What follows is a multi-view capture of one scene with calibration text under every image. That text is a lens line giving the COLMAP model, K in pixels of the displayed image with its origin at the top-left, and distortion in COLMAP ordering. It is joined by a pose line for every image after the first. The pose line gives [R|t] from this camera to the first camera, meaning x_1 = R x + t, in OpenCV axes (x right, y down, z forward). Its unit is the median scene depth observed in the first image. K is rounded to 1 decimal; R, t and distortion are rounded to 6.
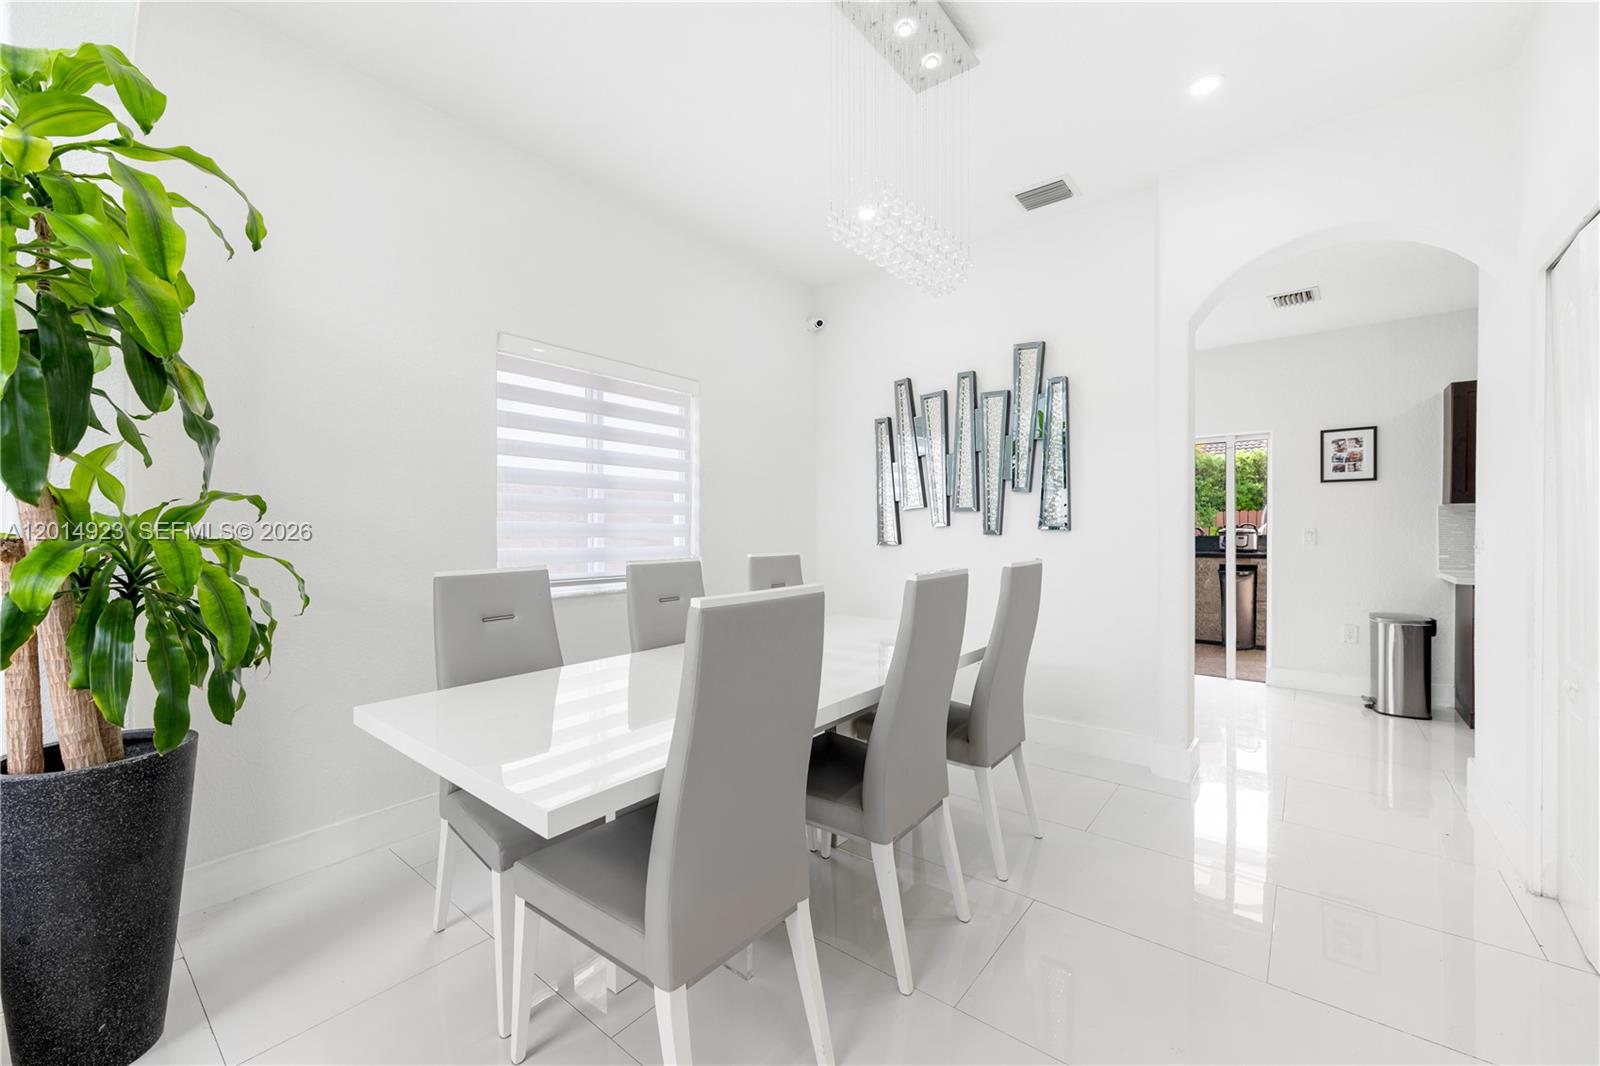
lens RADIAL K [[631.2, 0, 801.1], [0, 631.2, 535.6], [0, 0, 1]] dist [0.000854, 0.000419]
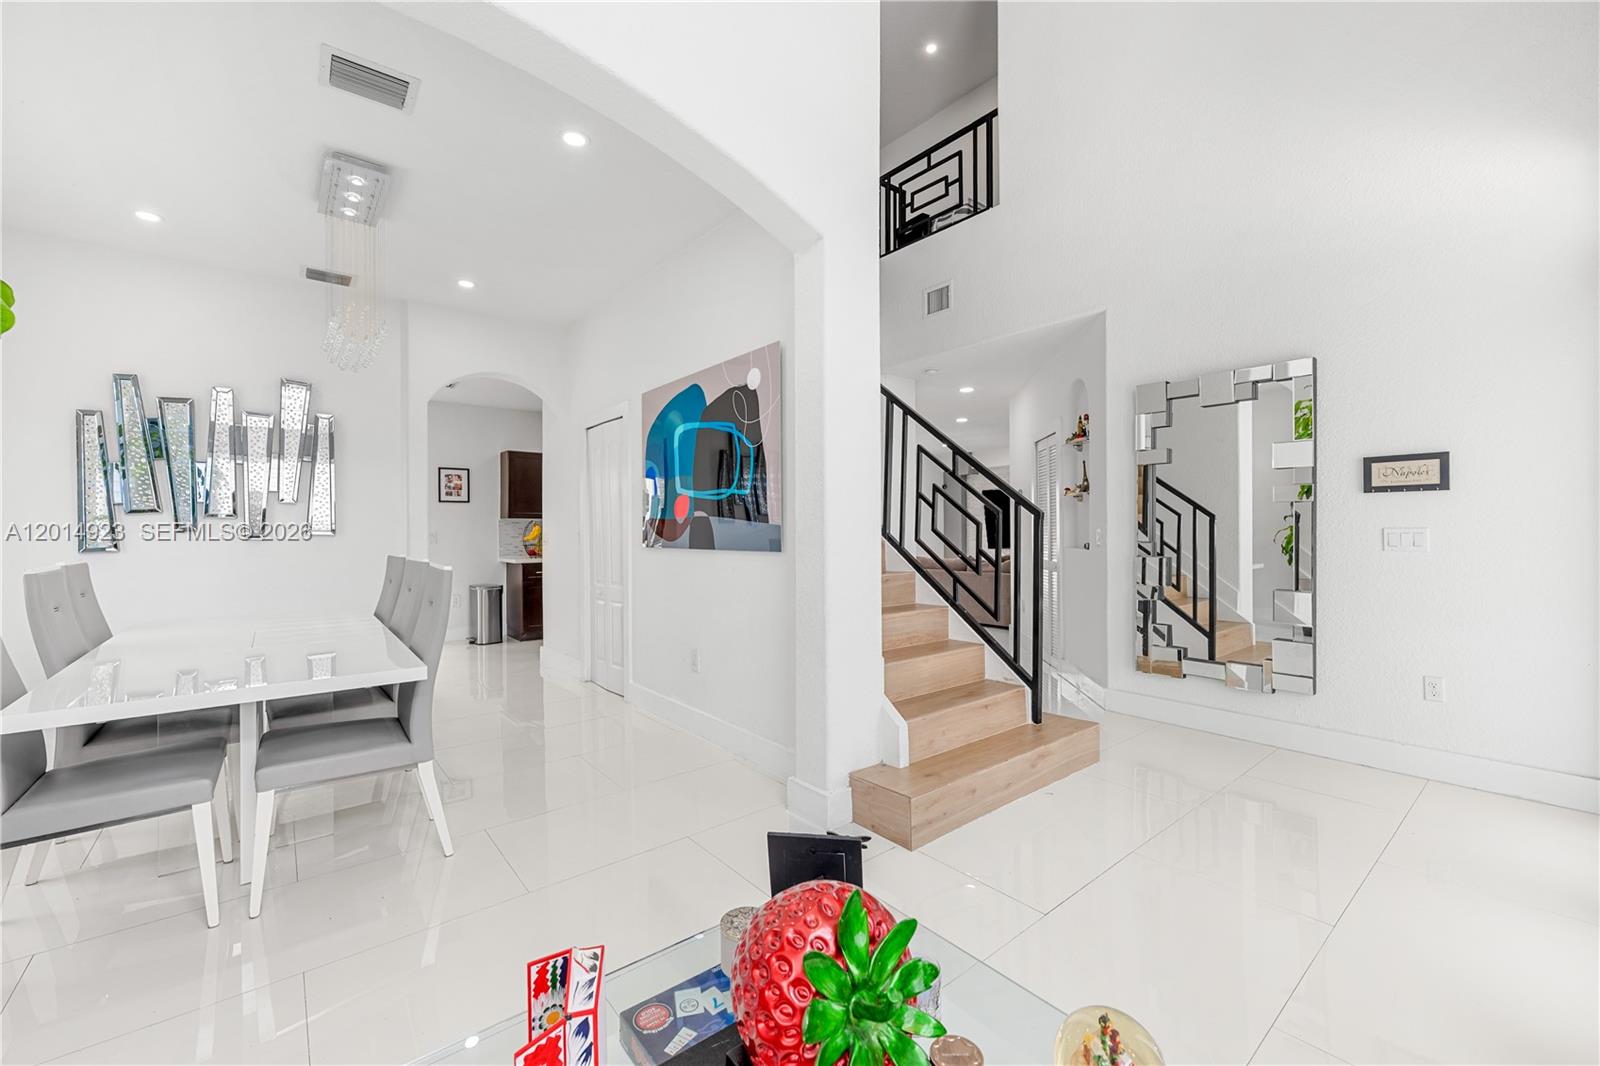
lens RADIAL K [[631.2, 0, 802.0], [0, 631.2, 532.5], [0, 0, 1]] dist [0.000854, 0.000419]
pose [[0.202893, -0.000903, 0.979200, -0.555457], [0.012297, 0.999923, -0.001626, 0.001922], [-0.979124, 0.012371, 0.202889, -0.171716]]
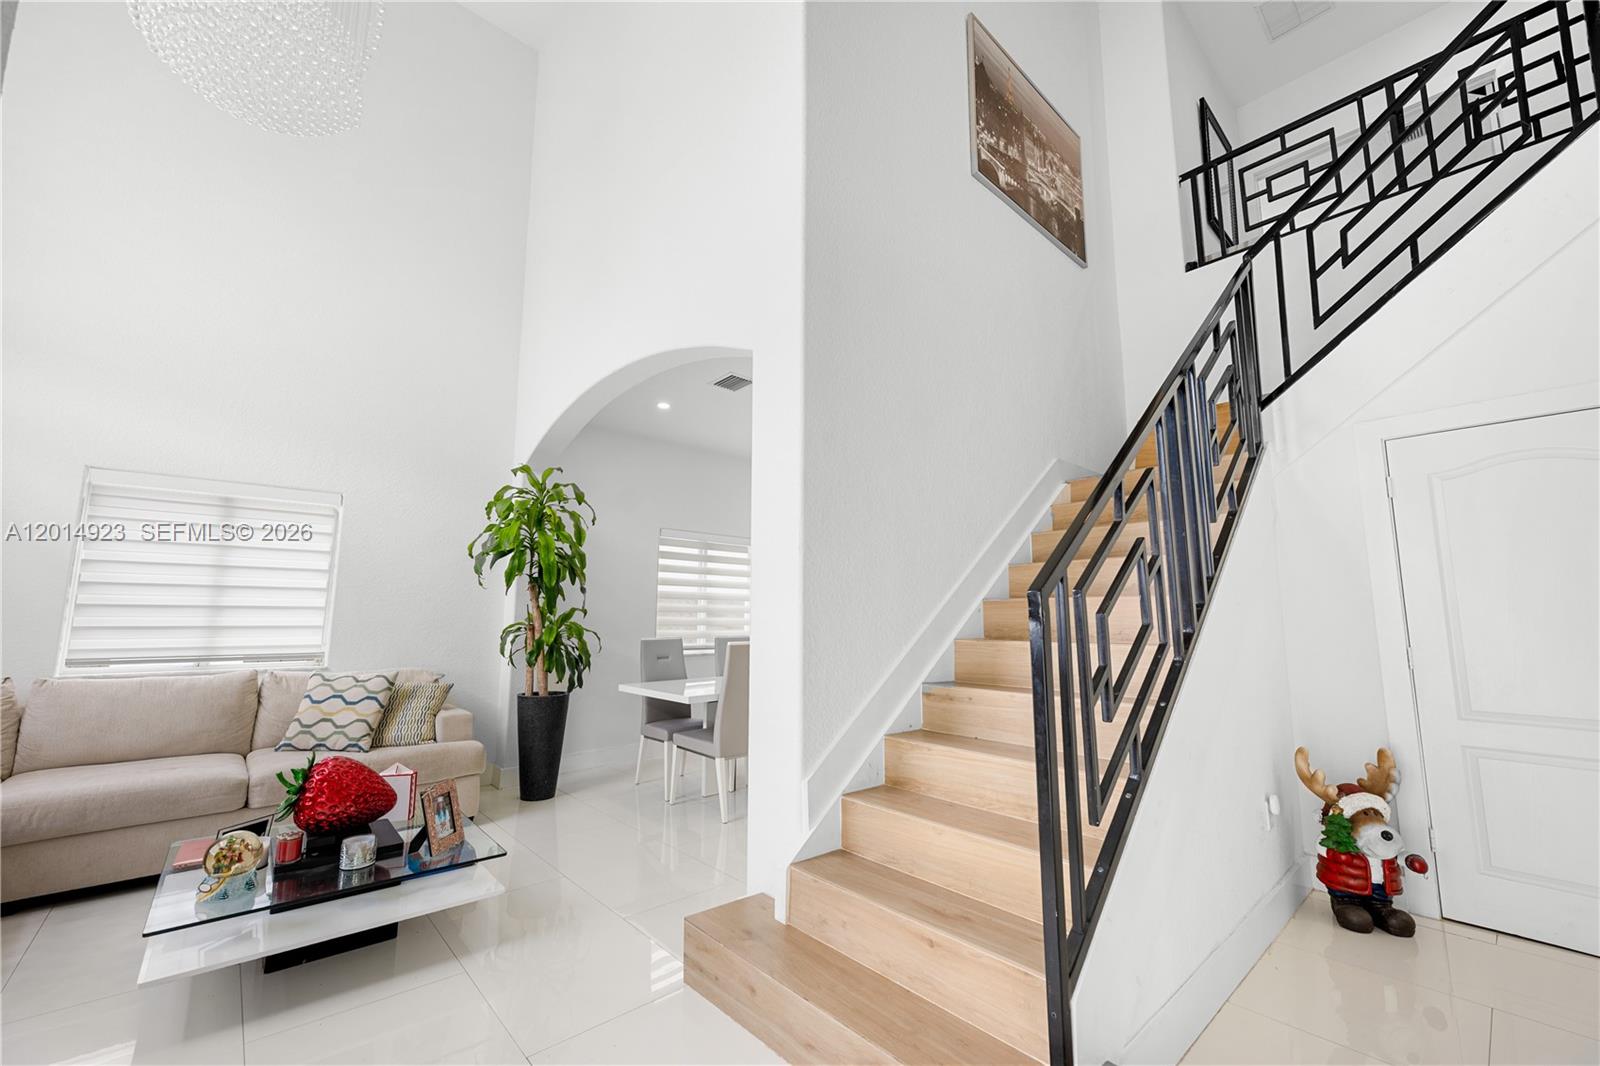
lens RADIAL K [[631.2, 0, 808.9], [0, 631.2, 539.8], [0, 0, 1]] dist [0.000854, 0.000419]
pose [[0.989692, -0.011558, -0.142748, 0.222414], [-0.008020, 0.990701, -0.135820, 0.001333], [0.142990, 0.135564, 0.980396, -0.704383]]
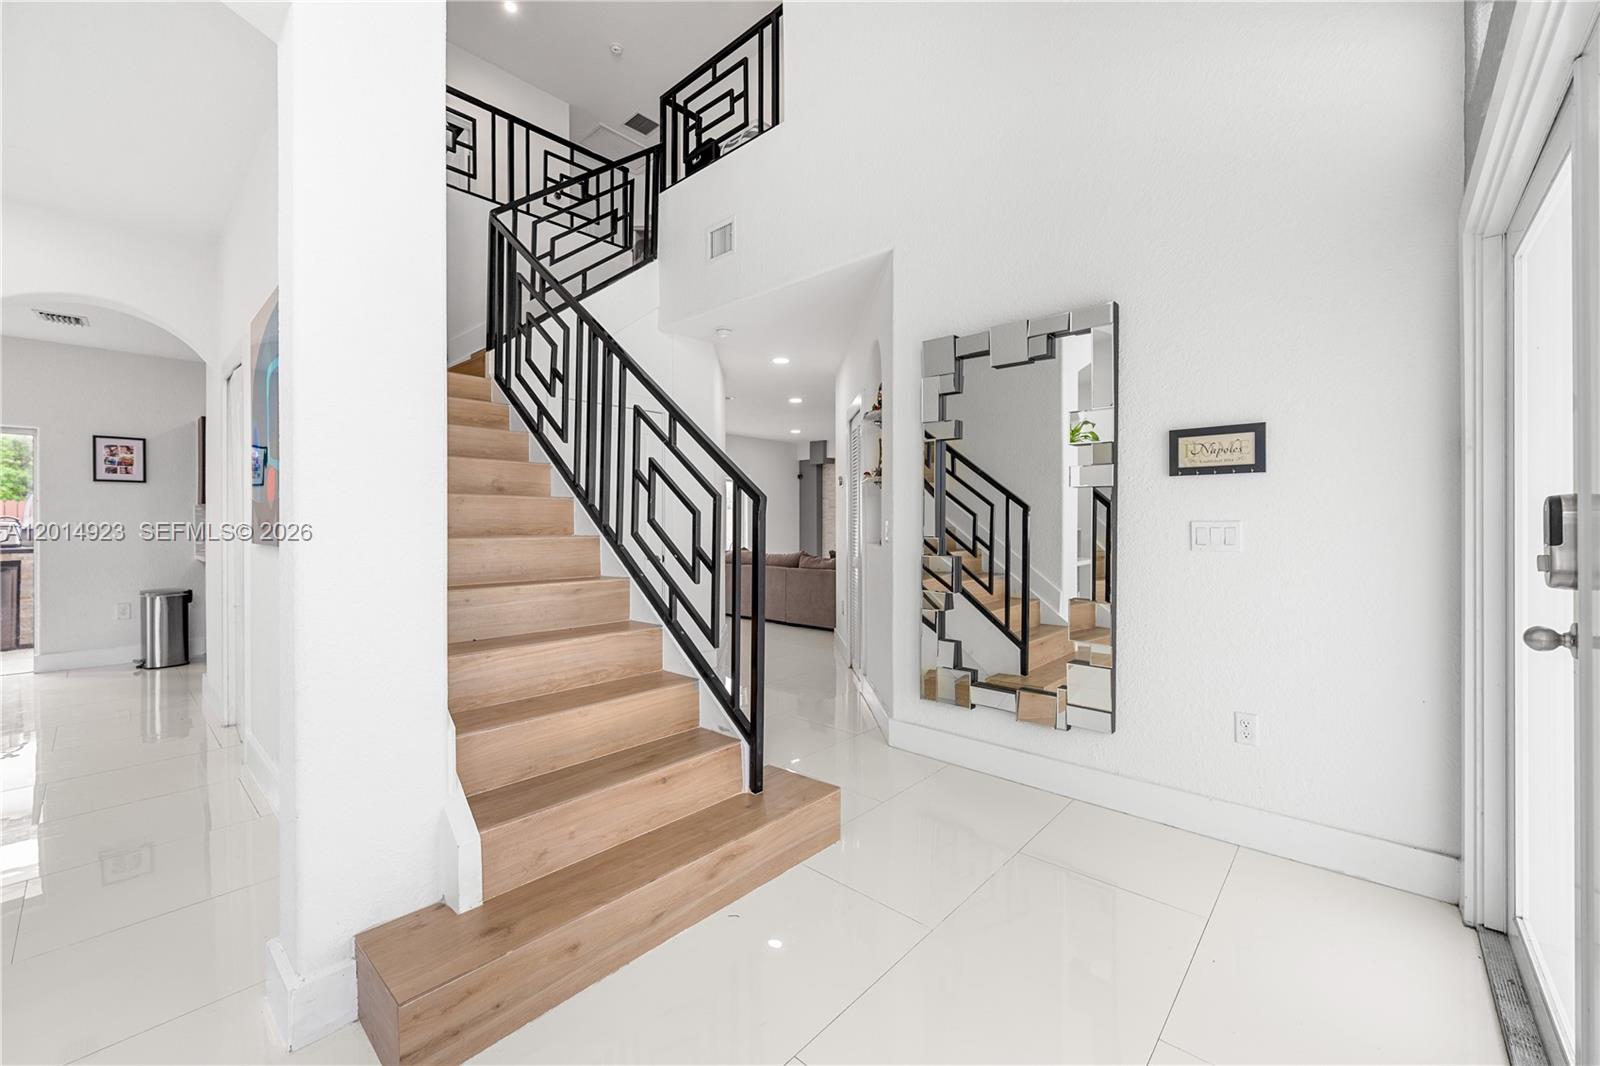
lens RADIAL K [[631.2, 0, 789.7], [0, 631.2, 524.7], [0, 0, 1]] dist [0.000854, 0.000419]
pose [[0.060952, -0.000603, 0.998141, -0.273549], [0.007787, 0.999970, 0.000128, 0.004511], [-0.998110, 0.007765, 0.060955, -0.369510]]
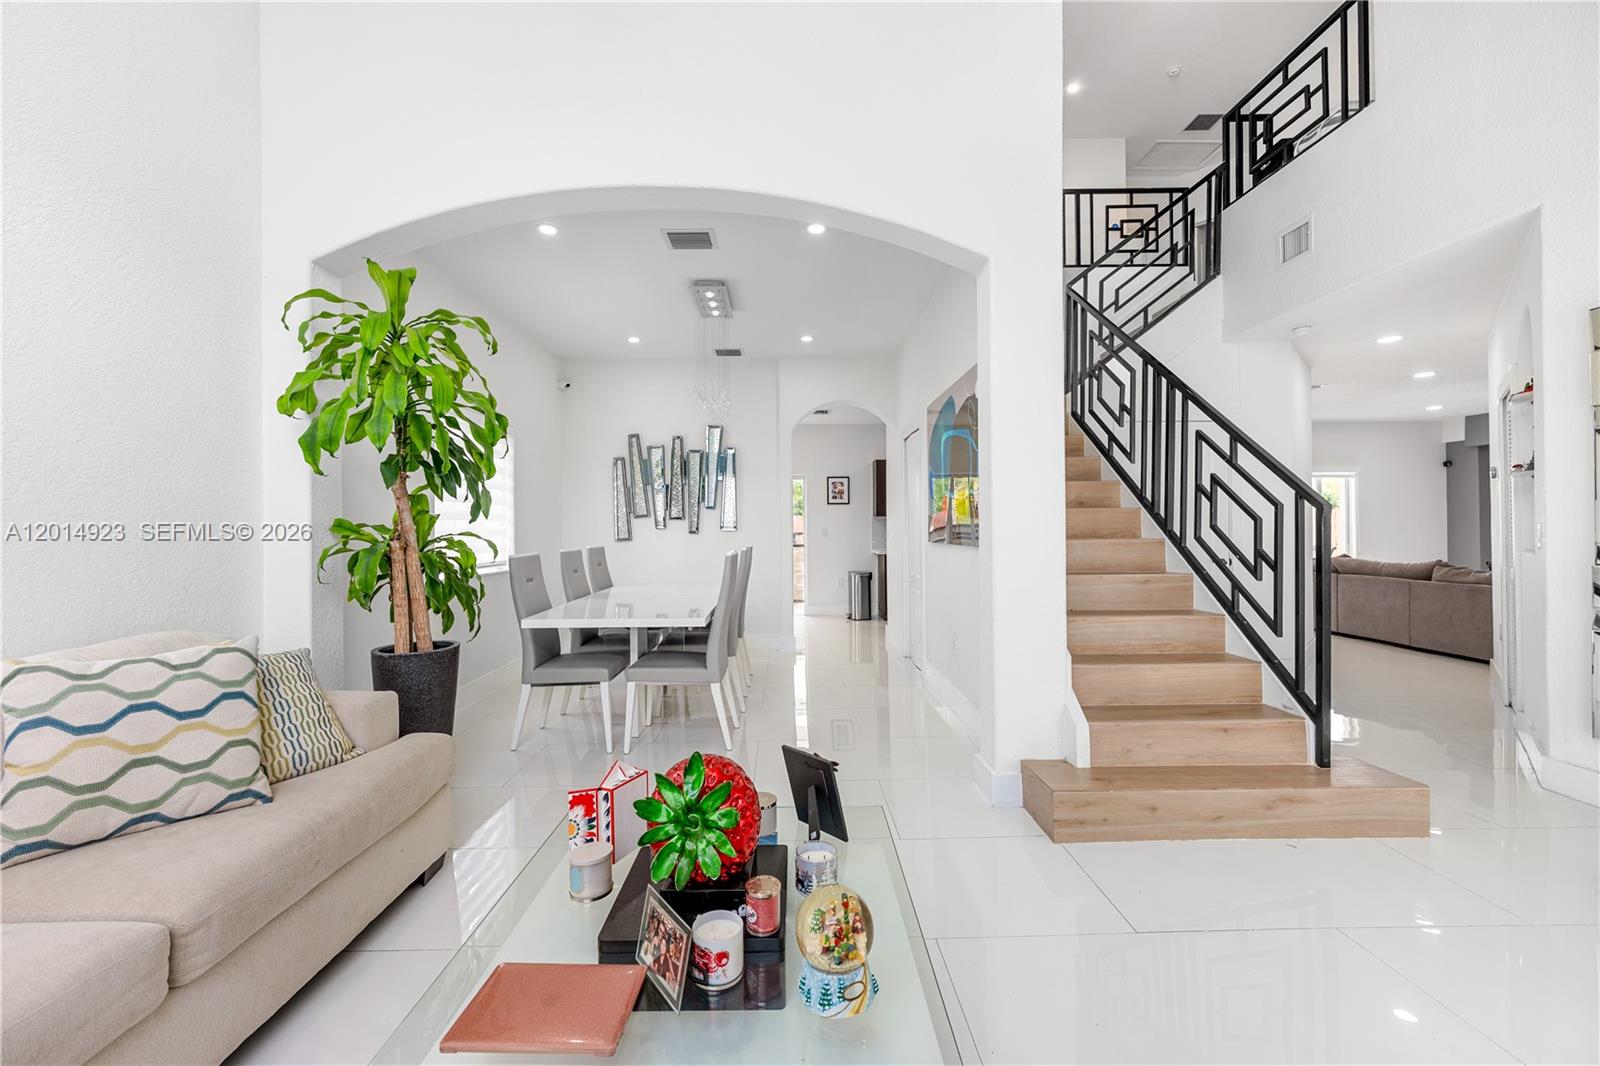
lens RADIAL K [[631.2, 0, 808.4], [0, 631.2, 523.8], [0, 0, 1]] dist [0.000854, 0.000419]
pose [[0.756865, 0.001832, 0.653569, -0.529152], [0.010594, 0.999830, -0.015070, 0.002311], [-0.653486, 0.018330, 0.756717, -0.453727]]
